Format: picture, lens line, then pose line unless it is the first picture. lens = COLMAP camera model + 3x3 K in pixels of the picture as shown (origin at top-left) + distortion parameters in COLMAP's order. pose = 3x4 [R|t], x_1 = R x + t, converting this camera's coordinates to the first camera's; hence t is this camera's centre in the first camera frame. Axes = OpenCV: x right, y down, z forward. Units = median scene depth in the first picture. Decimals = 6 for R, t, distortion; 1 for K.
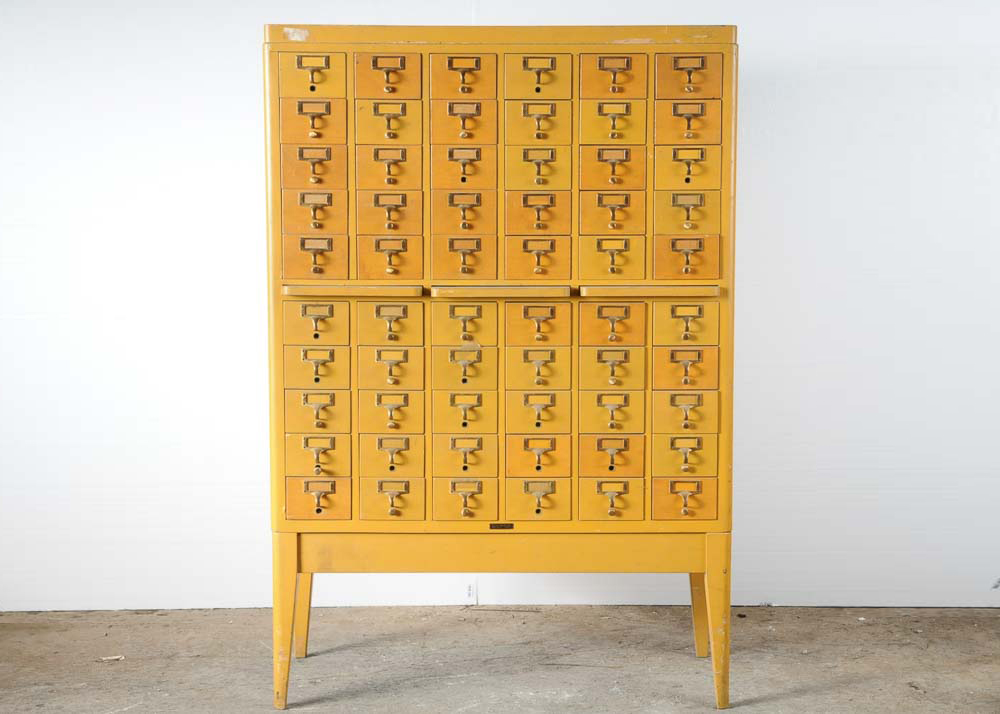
lens RADIAL K [[1757.4, 0, 509.3], [0, 1757.4, 352.3], [0, 0, 1]] dist [0.110343, 0.000000]
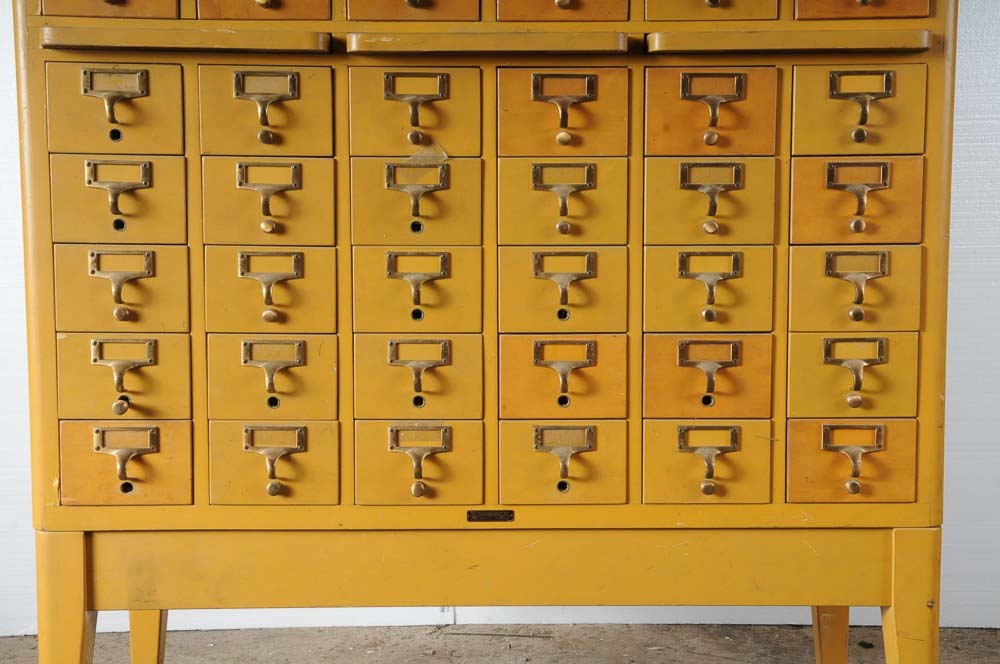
lens RADIAL K [[1353.7, 0, 511.9], [0, 1353.7, 330.3], [0, 0, 1]] dist [0.099721, 0.000000]
pose [[0.999952, -0.002299, 0.009549, -0.001845], [0.002450, 0.999871, -0.015880, 0.052337], [-0.009511, 0.015902, 0.999828, 0.616596]]
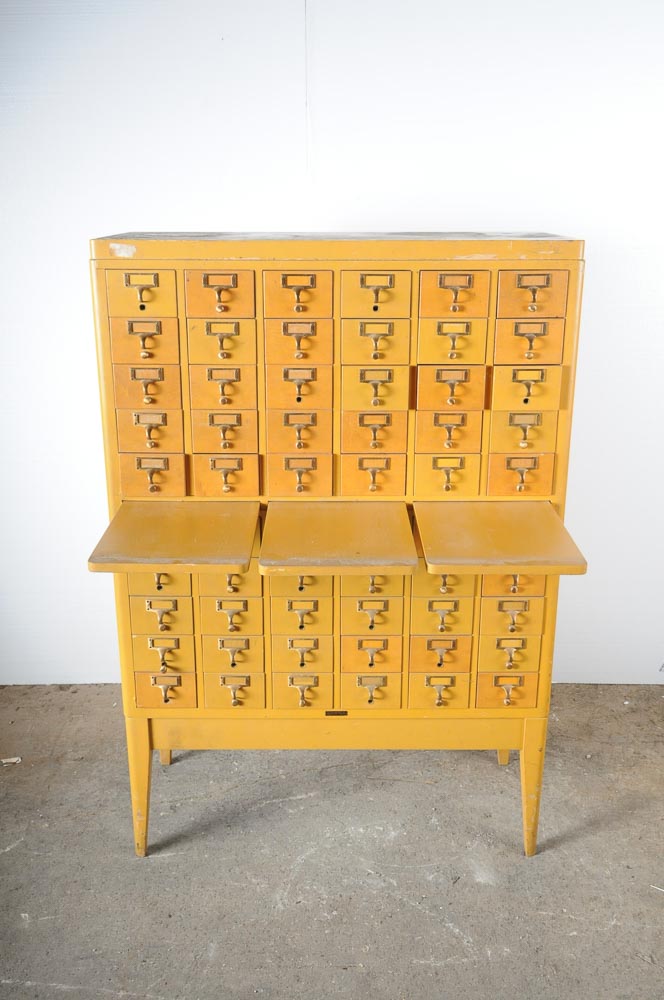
lens RADIAL K [[958.5, 0, 328.1], [0, 958.5, 503.3], [0, 0, 1]] dist [-0.001808, 0.000000]
pose [[0.999995, 0.000860, -0.002949, -0.008011], [-0.000220, 0.977583, 0.210549, -0.153305], [0.003063, -0.210547, 0.977579, 0.459057]]
